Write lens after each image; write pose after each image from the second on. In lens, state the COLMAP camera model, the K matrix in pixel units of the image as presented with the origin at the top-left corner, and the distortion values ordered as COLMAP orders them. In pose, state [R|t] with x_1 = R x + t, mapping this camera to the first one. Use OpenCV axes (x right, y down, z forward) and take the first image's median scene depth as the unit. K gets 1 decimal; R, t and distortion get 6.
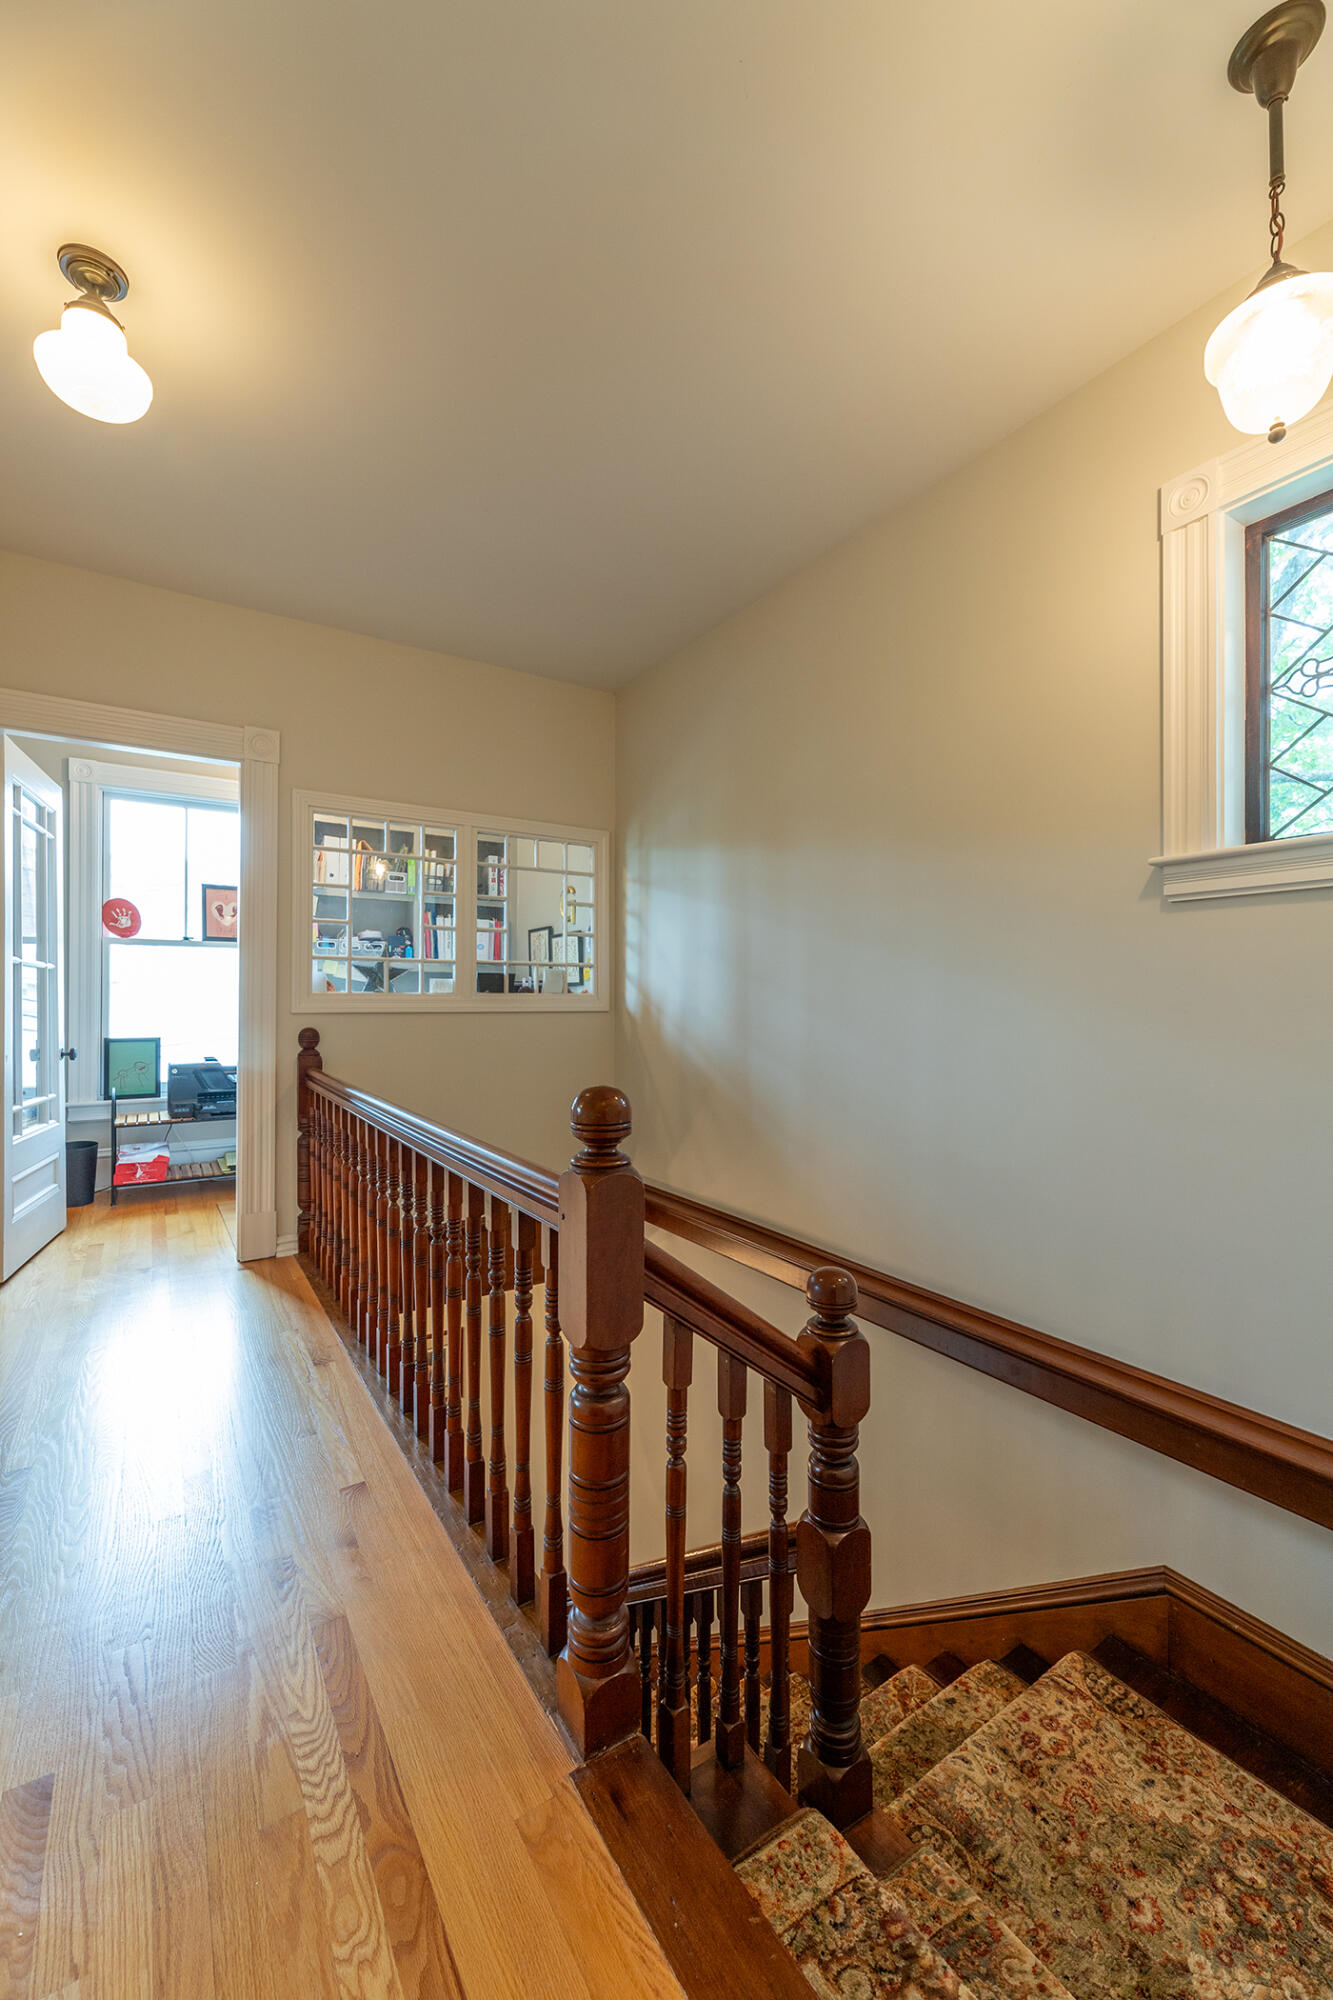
lens RADIAL K [[790.7, 0, 664.7], [0, 790.7, 1000.4], [0, 0, 1]] dist [0.001440, 0.000055]
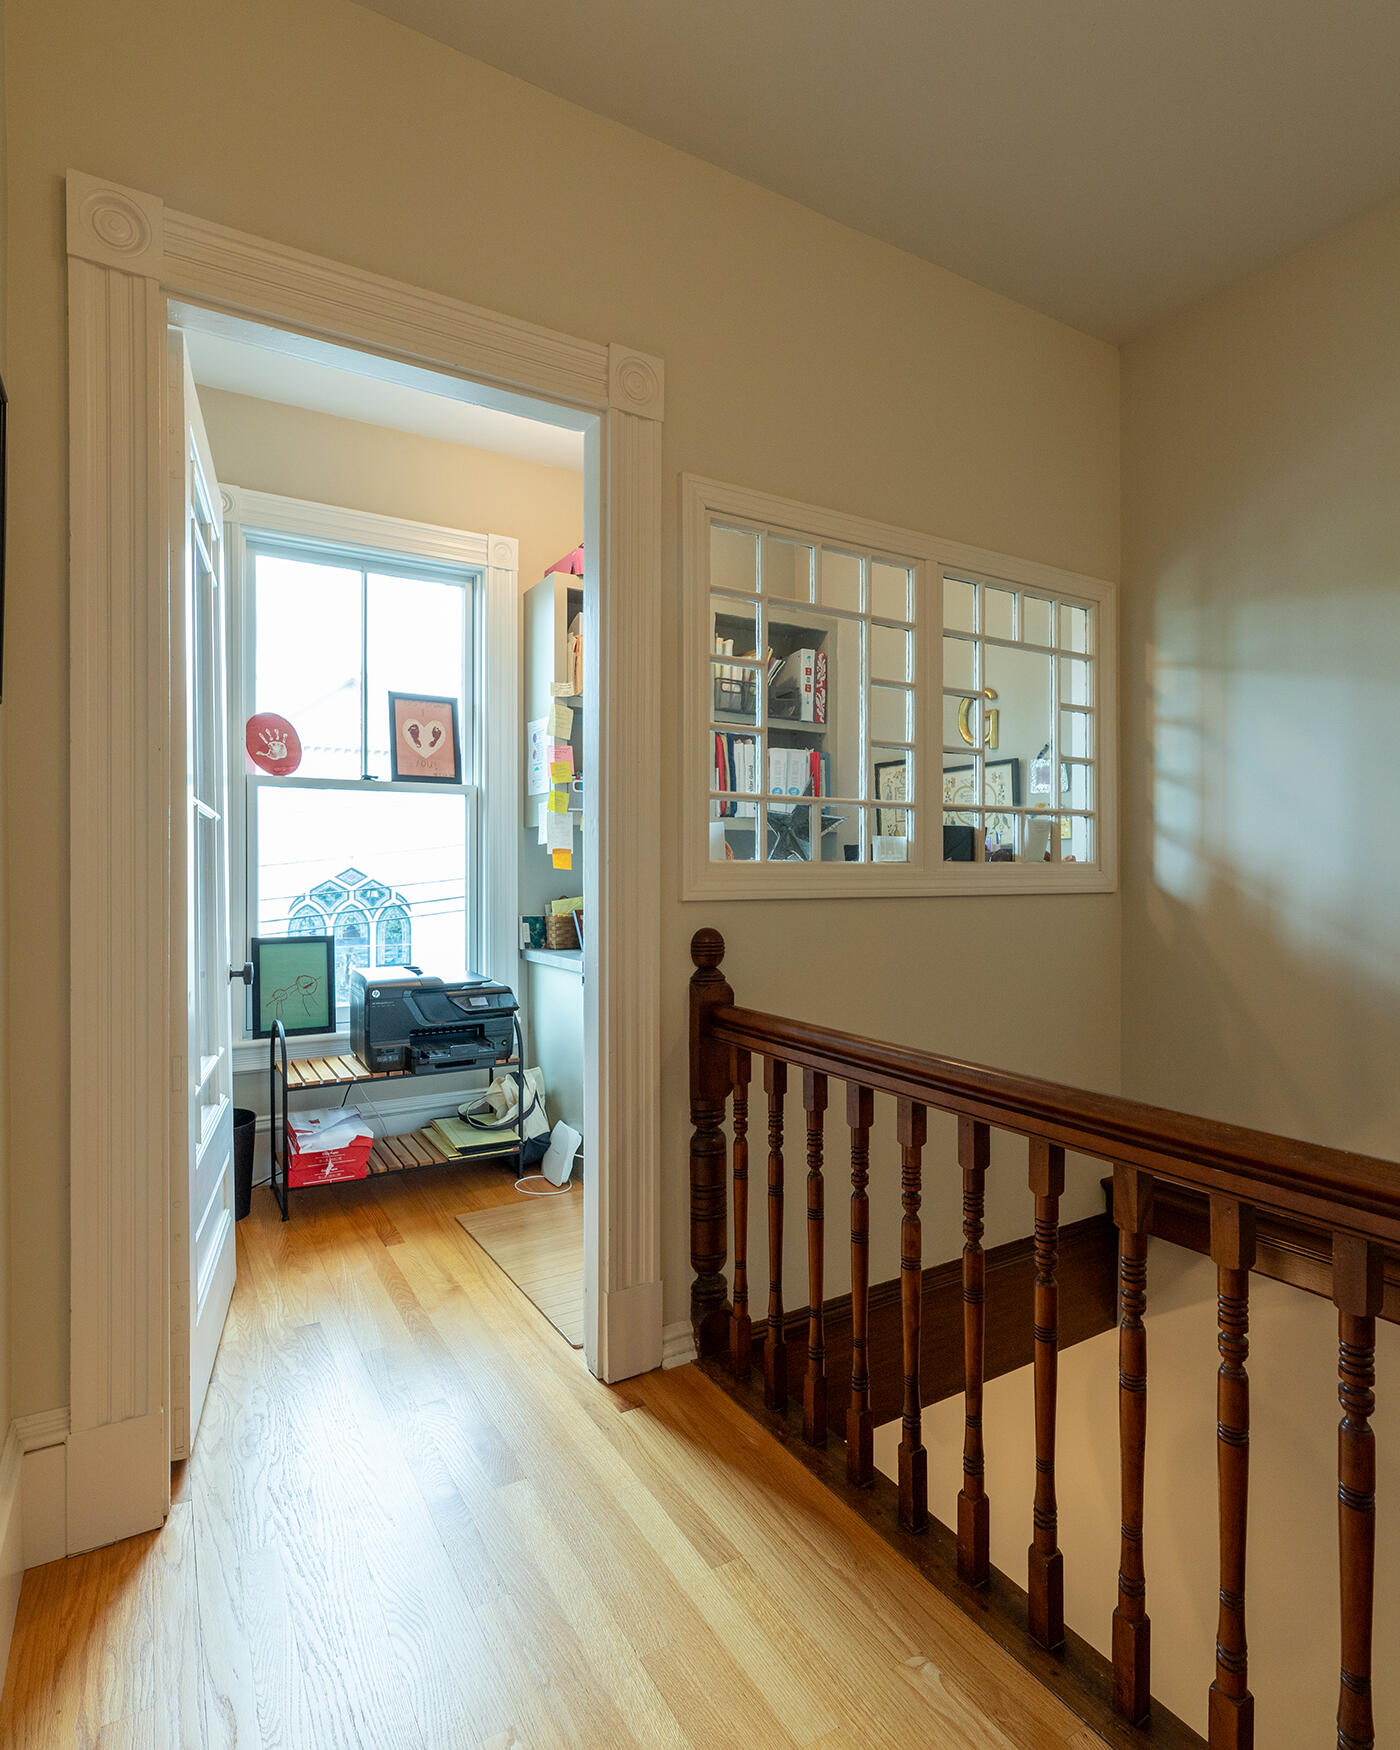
lens RADIAL K [[905.2, 0, 701.0], [0, 905.2, 872.9], [0, 0, 1]] dist [-0.005430, -0.000159]
pose [[0.999518, -0.005153, -0.030610, -0.349913], [0.005248, 0.999982, 0.003040, -0.003681], [0.030594, -0.003199, 0.999527, 0.318062]]
